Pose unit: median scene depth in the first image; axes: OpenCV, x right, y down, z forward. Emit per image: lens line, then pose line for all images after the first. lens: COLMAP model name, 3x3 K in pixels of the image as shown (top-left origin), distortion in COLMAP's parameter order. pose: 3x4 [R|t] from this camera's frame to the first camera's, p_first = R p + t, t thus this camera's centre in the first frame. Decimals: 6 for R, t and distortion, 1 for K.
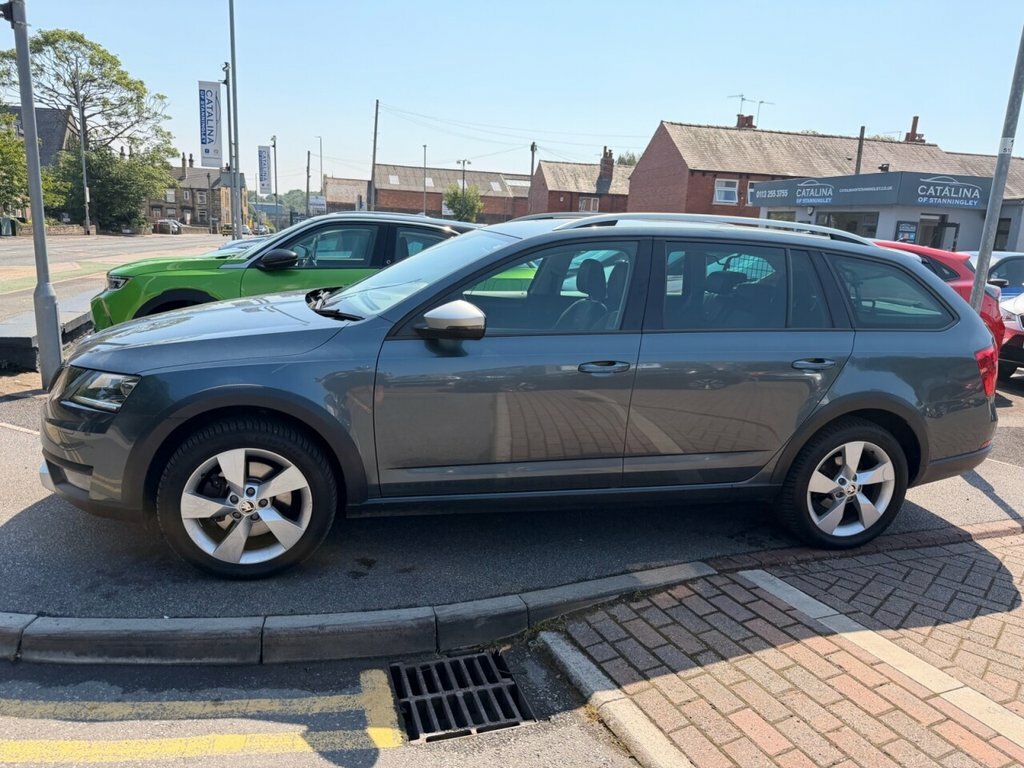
lens RADIAL K [[733.0, 0, 502.6], [0, 733.0, 382.3], [0, 0, 1]] dist [0.020161, -0.035771]
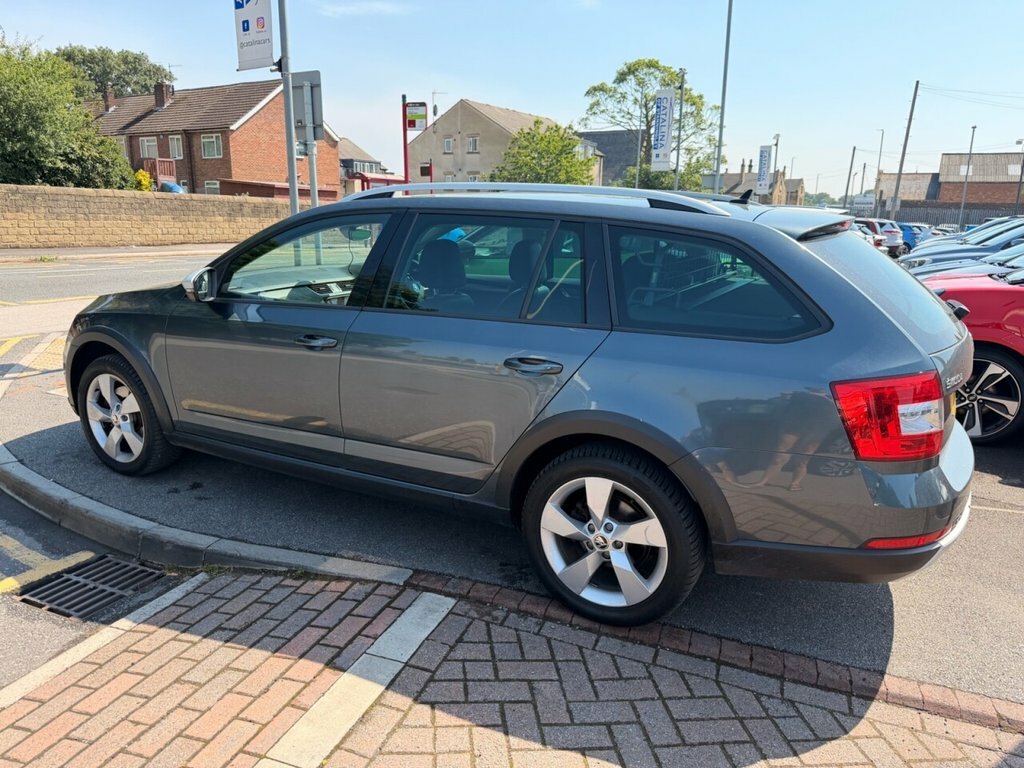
lens RADIAL K [[733.0, 0, 502.6], [0, 733.0, 382.3], [0, 0, 1]] dist [0.020161, -0.035771]
pose [[0.738578, 0.119091, -0.663566, 0.944121], [-0.122704, 0.991580, 0.041385, -0.034407], [0.662907, 0.050857, 0.746972, 0.409822]]
